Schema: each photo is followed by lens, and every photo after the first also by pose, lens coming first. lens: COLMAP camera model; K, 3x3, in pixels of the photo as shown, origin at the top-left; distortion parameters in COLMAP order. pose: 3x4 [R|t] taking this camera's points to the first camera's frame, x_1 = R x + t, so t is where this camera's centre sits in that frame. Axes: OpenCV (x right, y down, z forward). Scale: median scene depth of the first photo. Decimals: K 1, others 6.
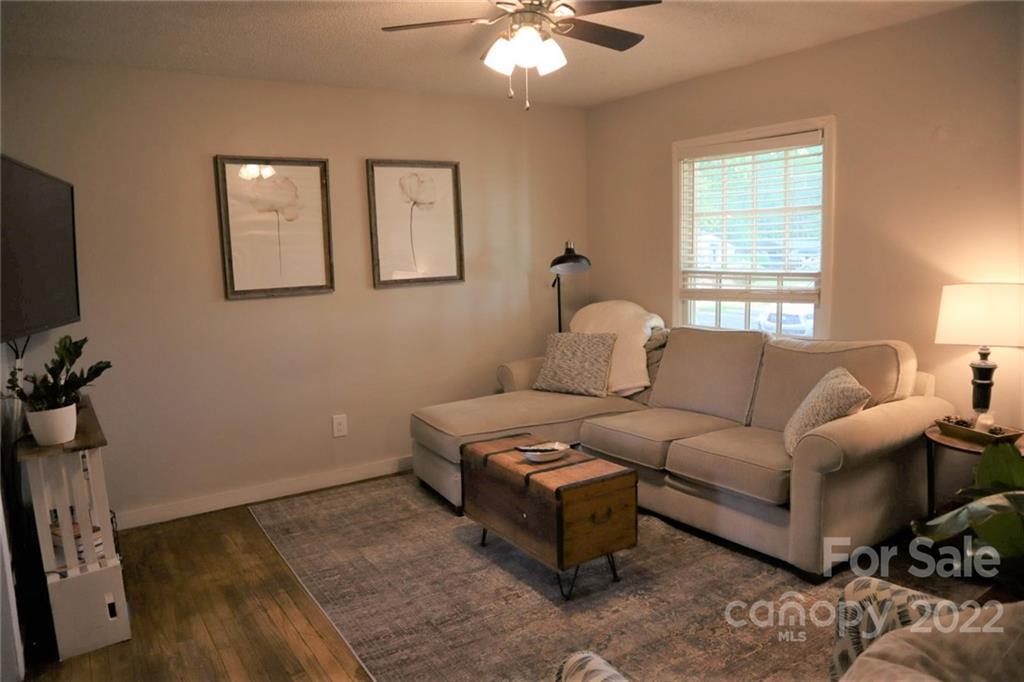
lens RADIAL K [[706.7, 0, 510.8], [0, 706.7, 337.2], [0, 0, 1]] dist [-0.080095, 0.010862]
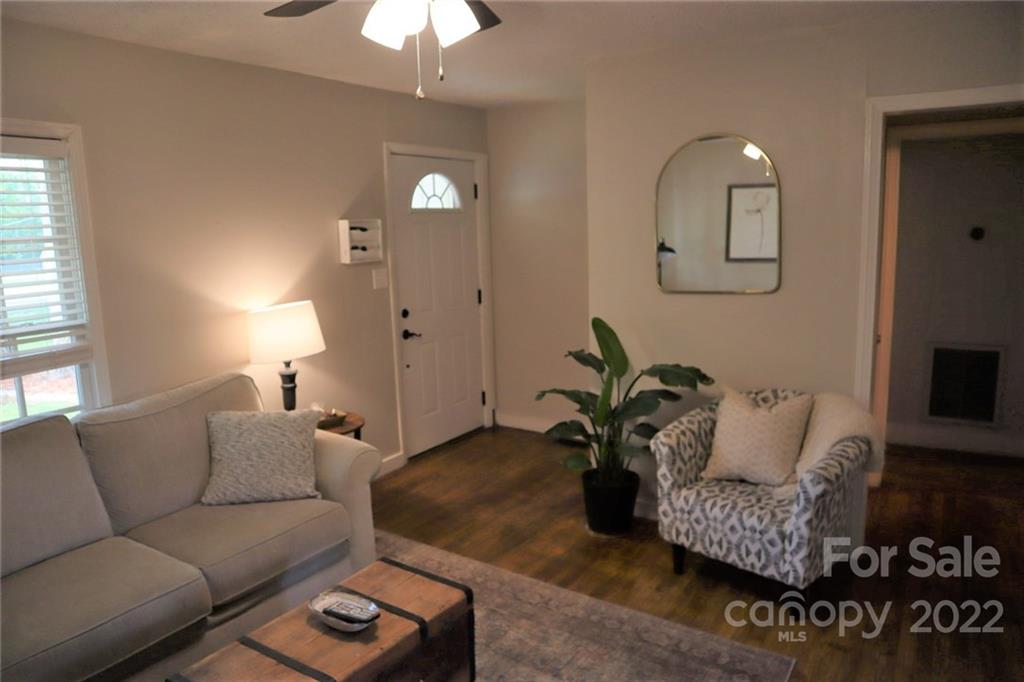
lens RADIAL K [[706.7, 0, 509.0], [0, 706.7, 350.2], [0, 0, 1]] dist [-0.080095, 0.010862]
pose [[-0.424103, -0.127743, 0.896559, -0.523035], [0.146992, 0.967164, 0.207335, -0.173259], [-0.893605, 0.219718, -0.391400, 0.991729]]
